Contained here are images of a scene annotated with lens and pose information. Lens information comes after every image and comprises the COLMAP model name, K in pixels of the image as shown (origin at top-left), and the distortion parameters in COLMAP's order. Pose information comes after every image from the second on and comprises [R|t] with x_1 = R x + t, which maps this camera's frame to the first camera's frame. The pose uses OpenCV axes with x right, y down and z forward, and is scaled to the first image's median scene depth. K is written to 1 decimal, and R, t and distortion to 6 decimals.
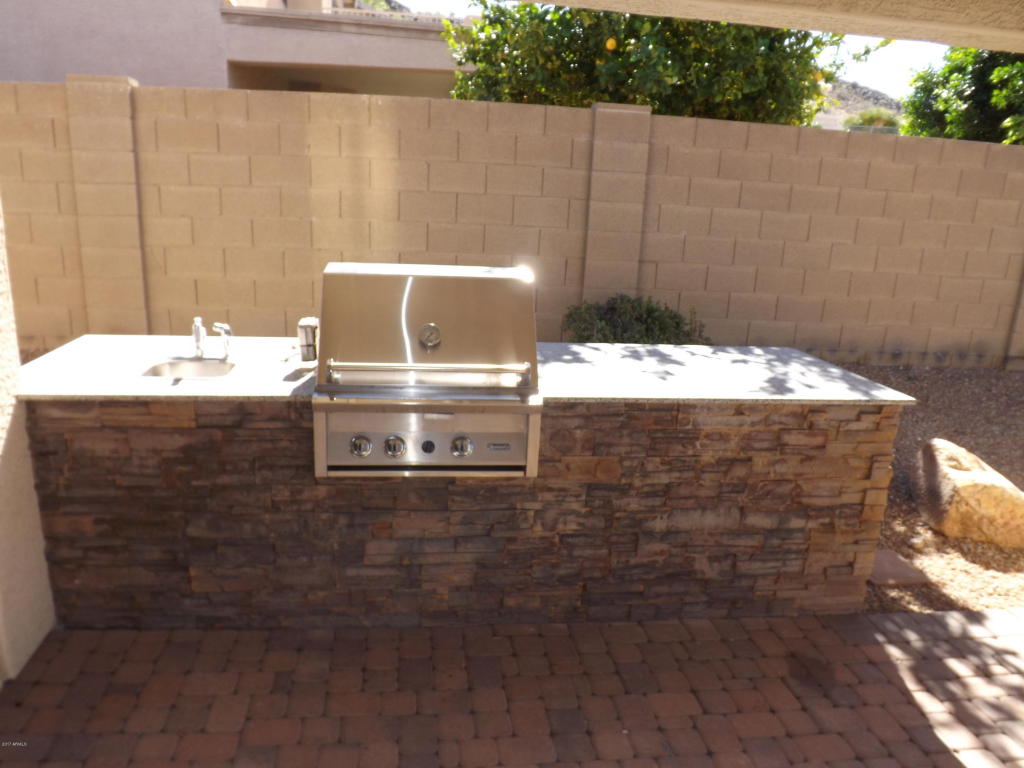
lens RADIAL K [[737.4, 0, 512.9], [0, 737.4, 388.1], [0, 0, 1]] dist [-0.073142, 0.007458]
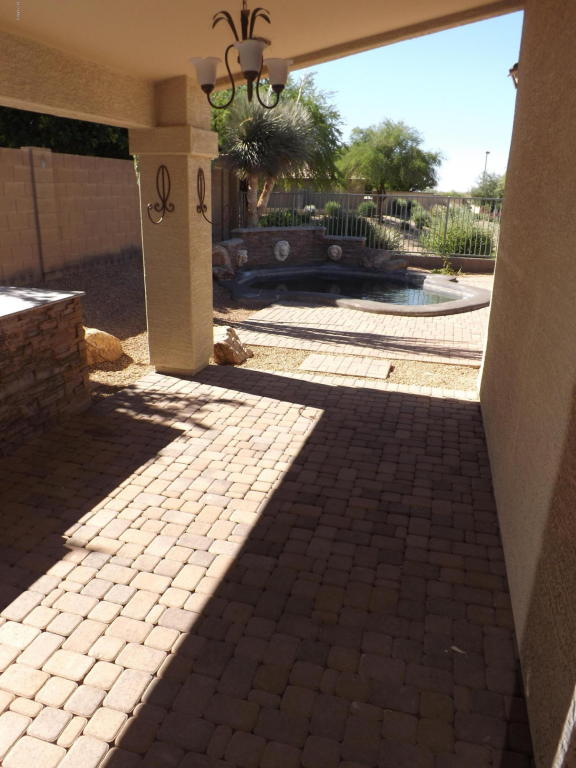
lens RADIAL K [[553.1, 0, 286.7], [0, 553.1, 384.7], [0, 0, 1]] dist [-0.073142, 0.007458]
pose [[0.383801, -0.342268, 0.857642, -0.602350], [0.230602, 0.934870, 0.269892, -0.023238], [-0.894159, 0.094189, 0.437731, -0.141215]]
